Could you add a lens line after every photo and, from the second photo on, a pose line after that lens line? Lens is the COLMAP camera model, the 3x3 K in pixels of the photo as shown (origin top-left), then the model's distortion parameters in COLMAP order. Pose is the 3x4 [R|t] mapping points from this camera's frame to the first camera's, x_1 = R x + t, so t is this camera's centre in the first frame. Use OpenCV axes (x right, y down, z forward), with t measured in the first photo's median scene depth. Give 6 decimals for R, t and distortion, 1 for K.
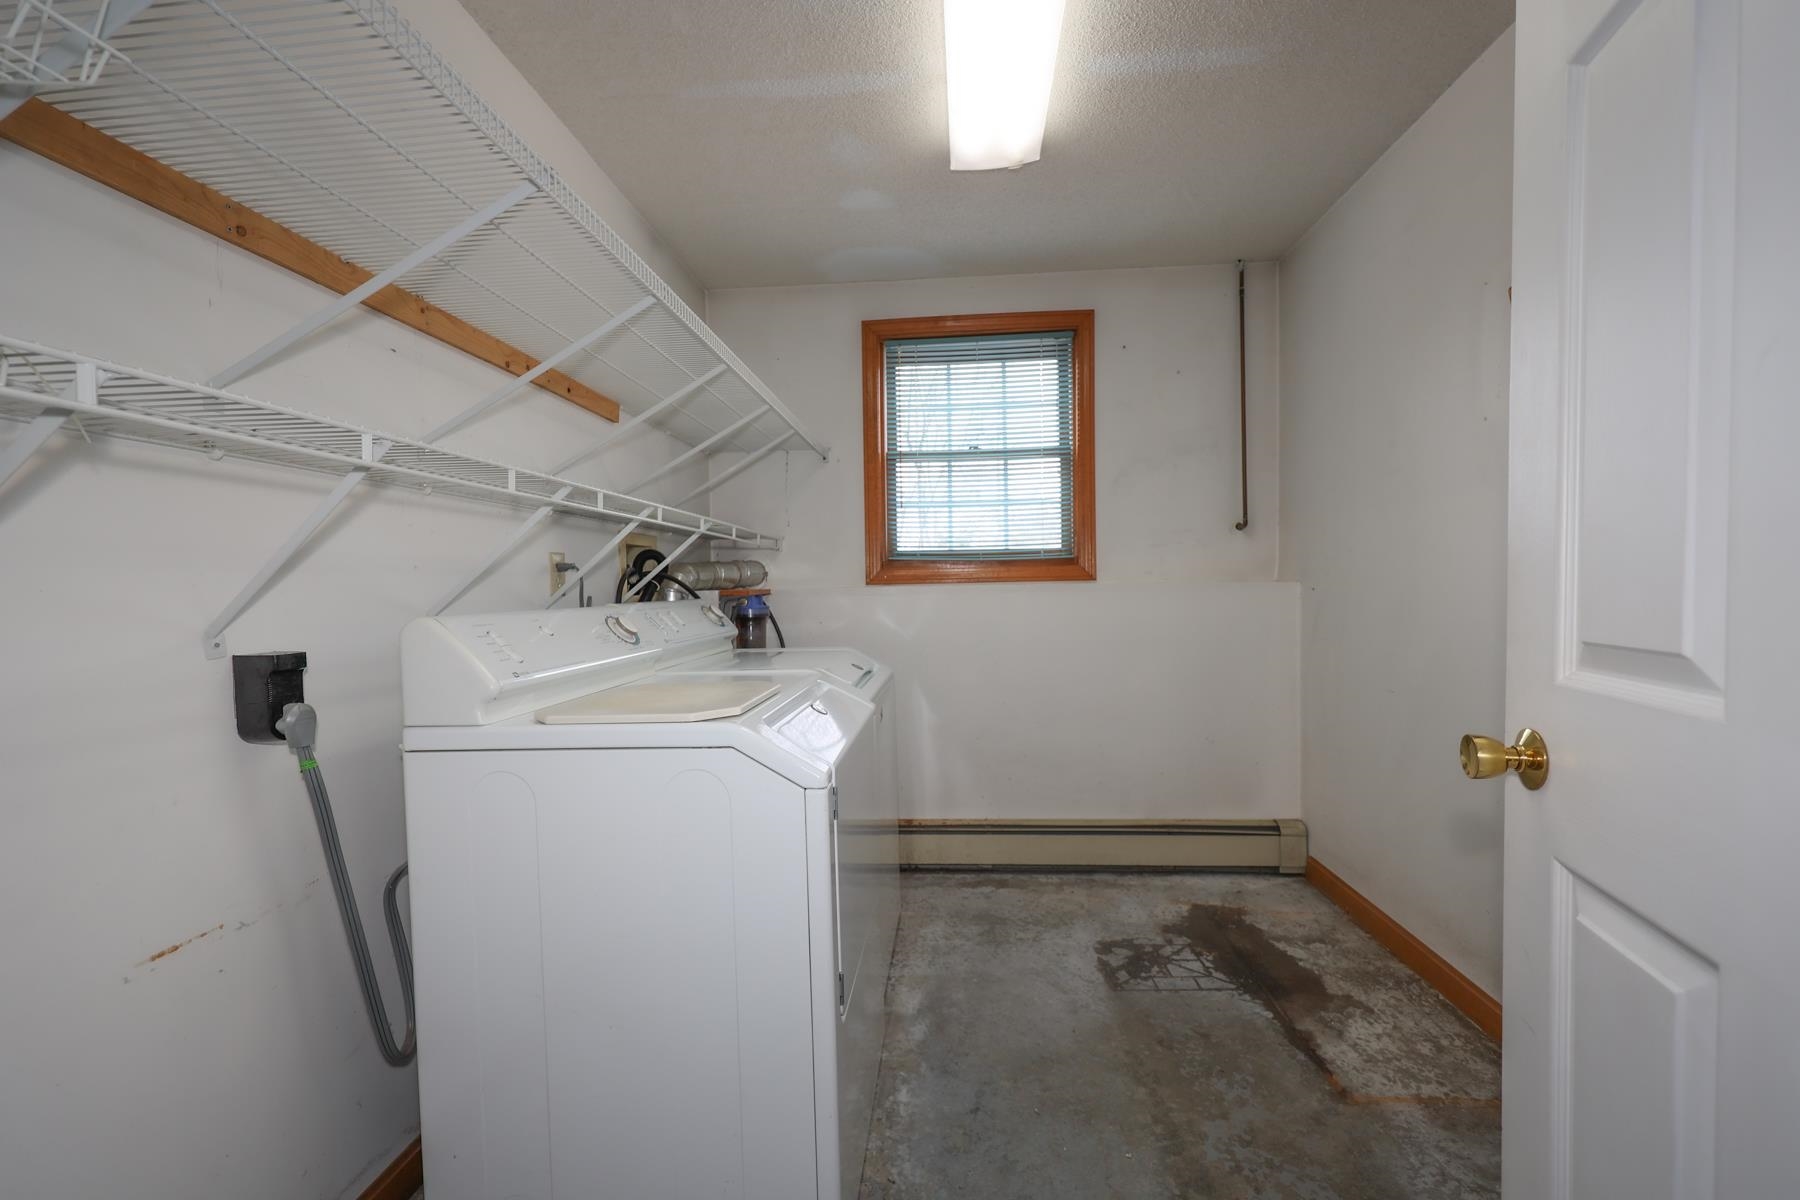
lens RADIAL K [[735.8, 0, 903.0], [0, 735.8, 605.8], [0, 0, 1]] dist [0.001470, 0.000300]
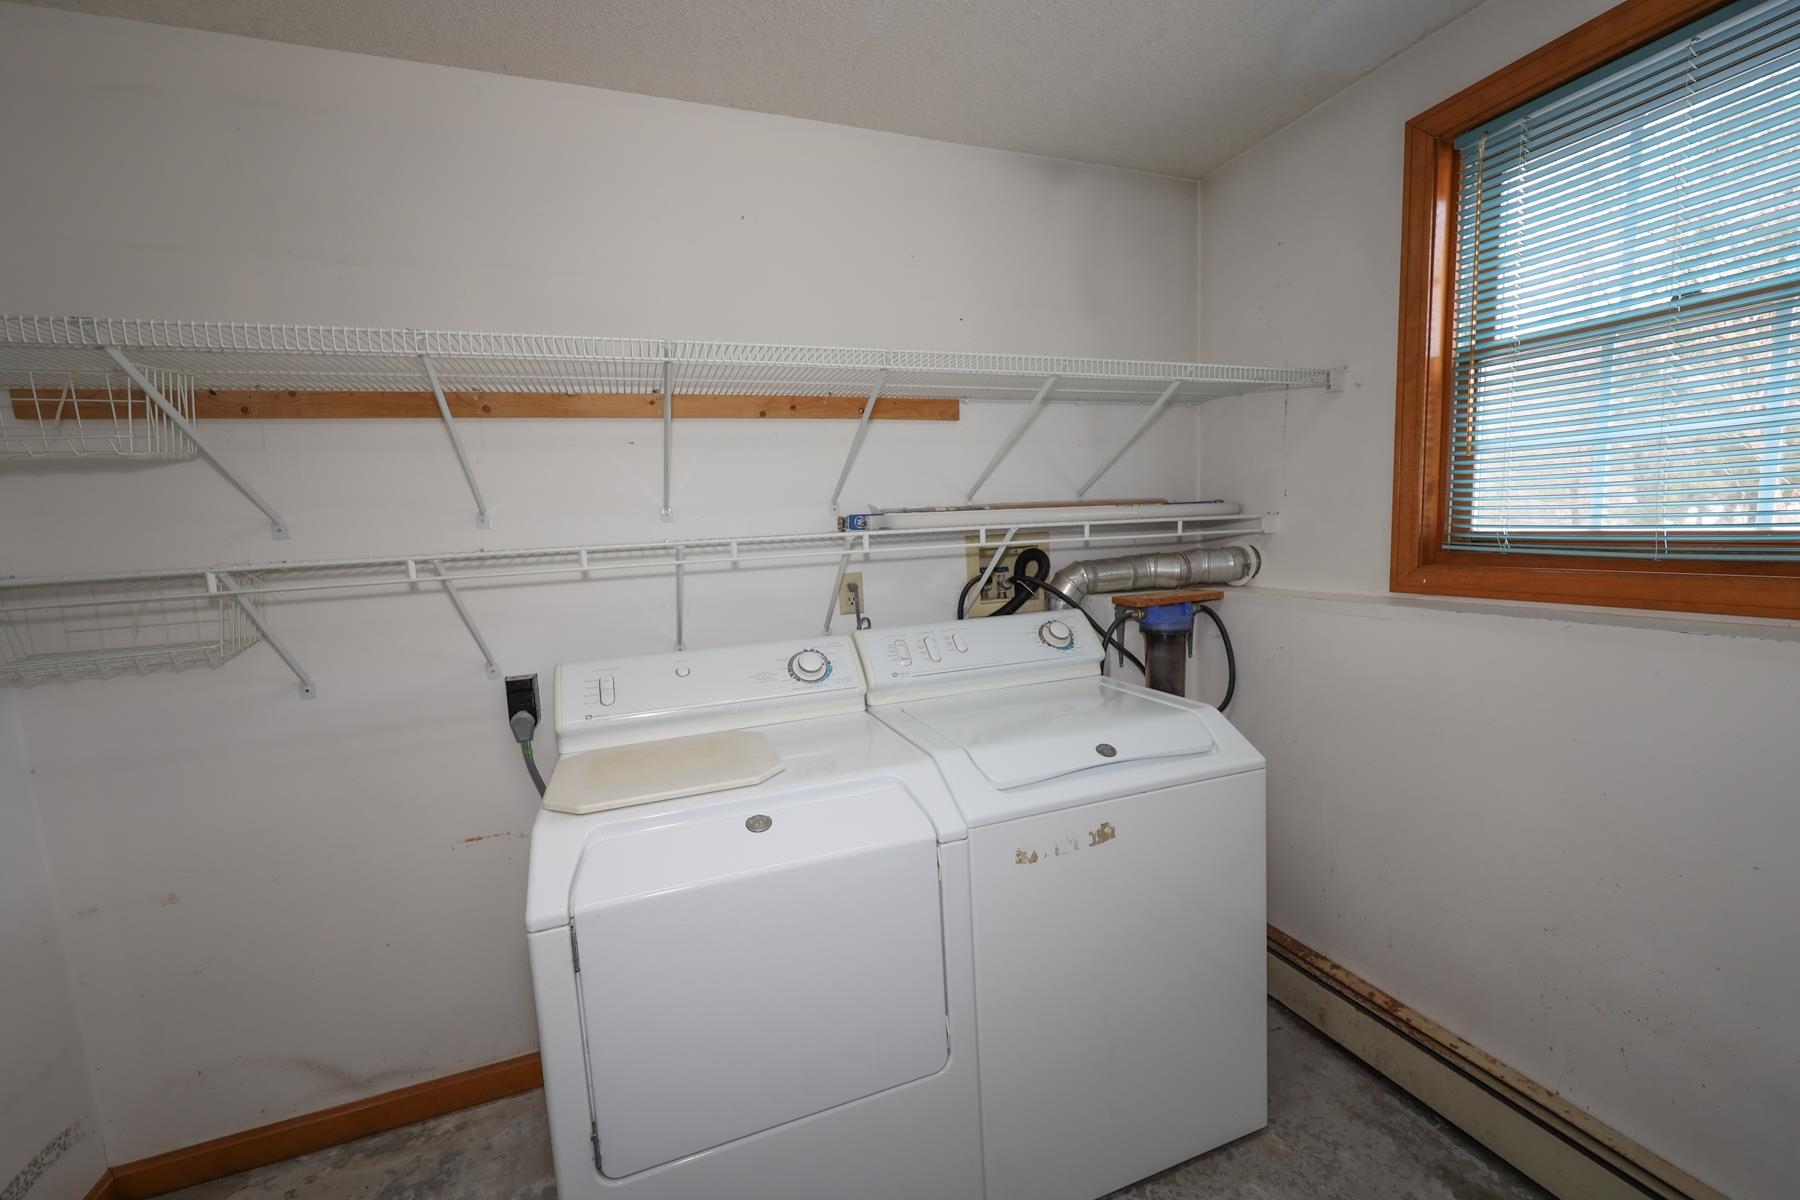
lens RADIAL K [[735.8, 0, 903.0], [0, 735.8, 605.8], [0, 0, 1]] dist [0.001470, 0.000300]
pose [[0.426814, 0.097299, -0.899090, 0.321357], [0.016934, 0.993161, 0.115518, -0.093339], [0.904181, -0.064530, 0.422247, 0.395745]]
